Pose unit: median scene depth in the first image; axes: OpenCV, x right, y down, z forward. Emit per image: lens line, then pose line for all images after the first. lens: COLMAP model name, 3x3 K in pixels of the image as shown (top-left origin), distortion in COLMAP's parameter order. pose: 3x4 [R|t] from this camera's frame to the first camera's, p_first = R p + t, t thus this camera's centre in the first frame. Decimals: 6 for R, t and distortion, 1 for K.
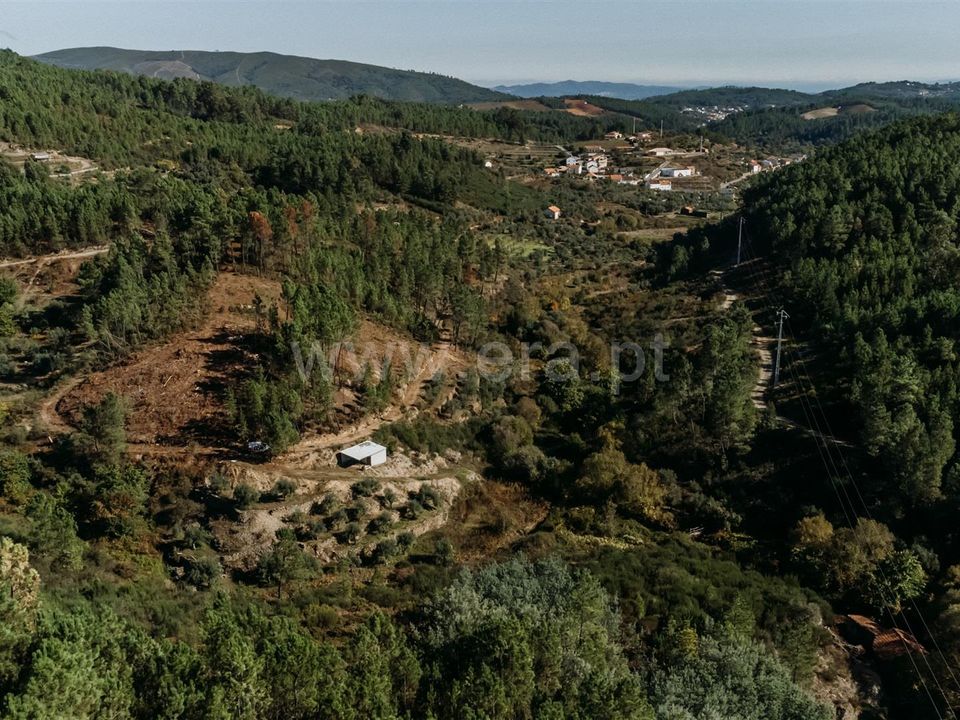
lens RADIAL K [[959.6, 0, 480.0], [0, 959.6, 360.0], [0, 0, 1]] dist [0.073605, -0.100468]
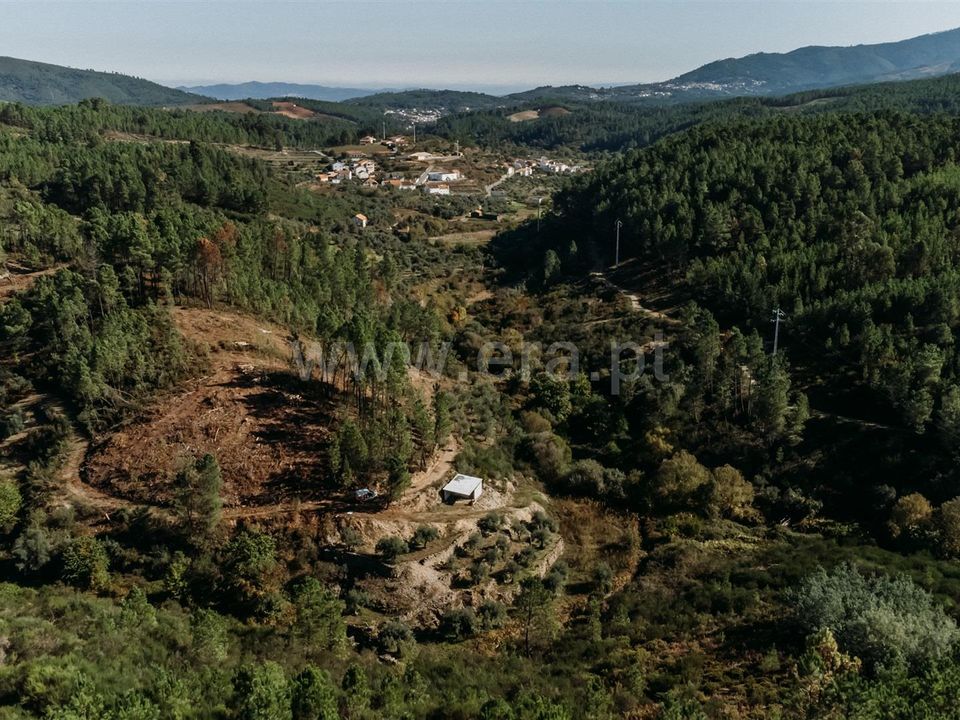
lens RADIAL K [[959.6, 0, 480.0], [0, 959.6, 360.0], [0, 0, 1]] dist [0.073605, -0.100468]
pose [[0.950155, -0.083755, 0.300318, -0.126594], [0.084155, 0.996385, 0.011627, -0.013107], [-0.300206, 0.014226, 0.953768, 0.025748]]
